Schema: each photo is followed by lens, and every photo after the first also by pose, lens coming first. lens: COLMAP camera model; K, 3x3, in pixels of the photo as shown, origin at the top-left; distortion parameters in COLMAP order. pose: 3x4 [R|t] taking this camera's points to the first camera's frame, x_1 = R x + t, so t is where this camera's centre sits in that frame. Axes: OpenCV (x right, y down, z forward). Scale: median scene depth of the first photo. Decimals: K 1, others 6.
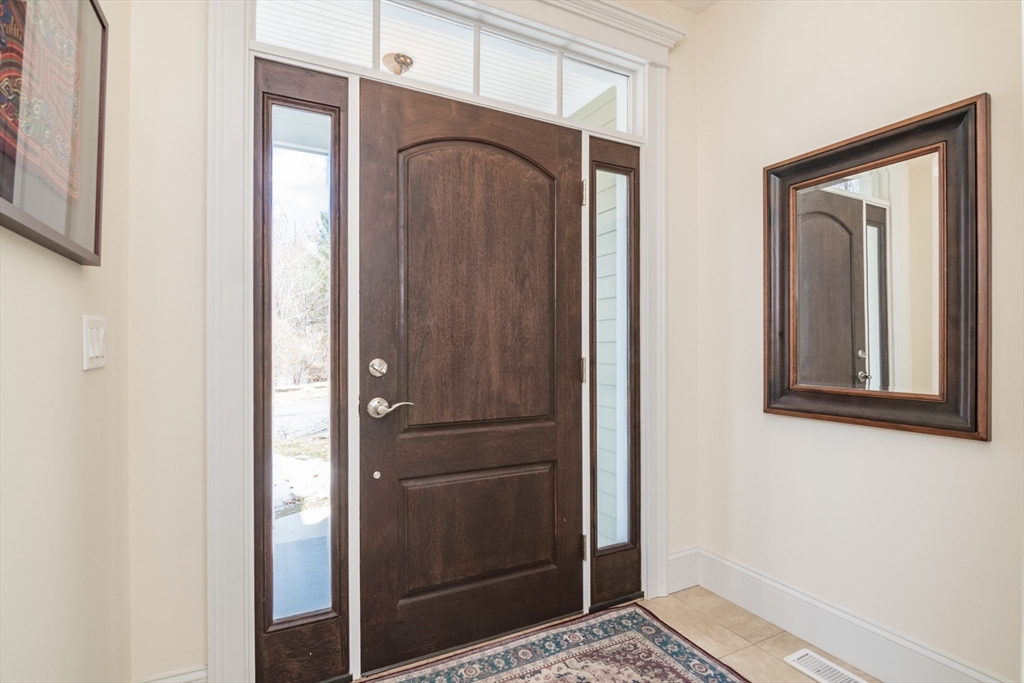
lens RADIAL K [[496.9, 0, 510.0], [0, 496.9, 341.1], [0, 0, 1]] dist [-0.015499, -0.002544]
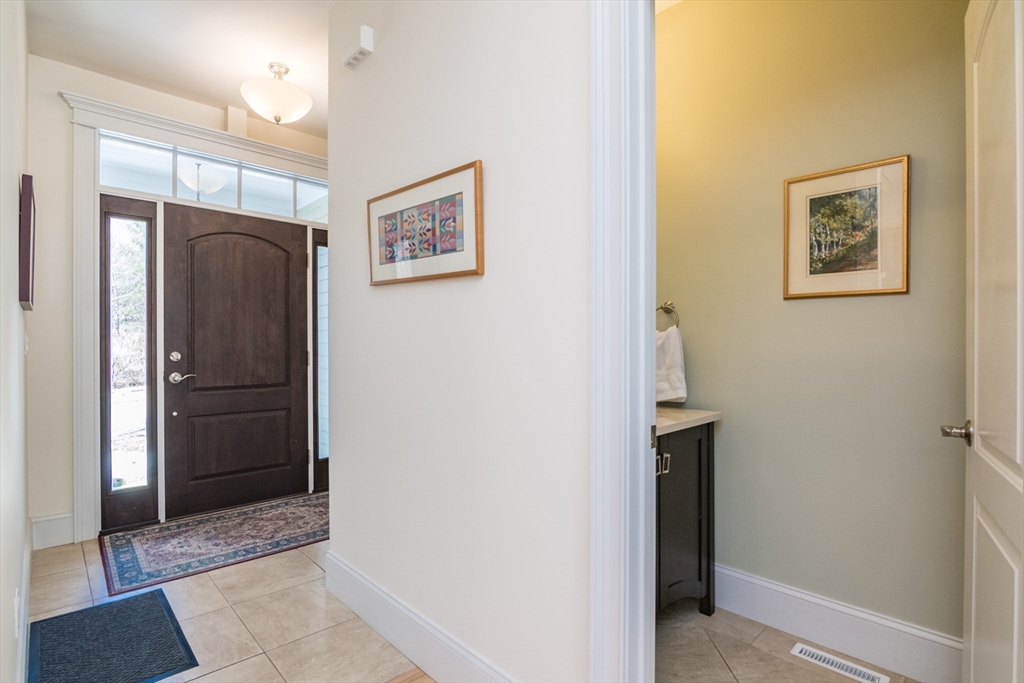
lens RADIAL K [[496.9, 0, 513.0], [0, 496.9, 343.3], [0, 0, 1]] dist [-0.015499, -0.002544]
pose [[0.959053, -0.001358, 0.283224, 0.403067], [0.000285, 0.999993, 0.003830, -0.003765], [-0.283227, -0.003592, 0.959046, -1.076635]]
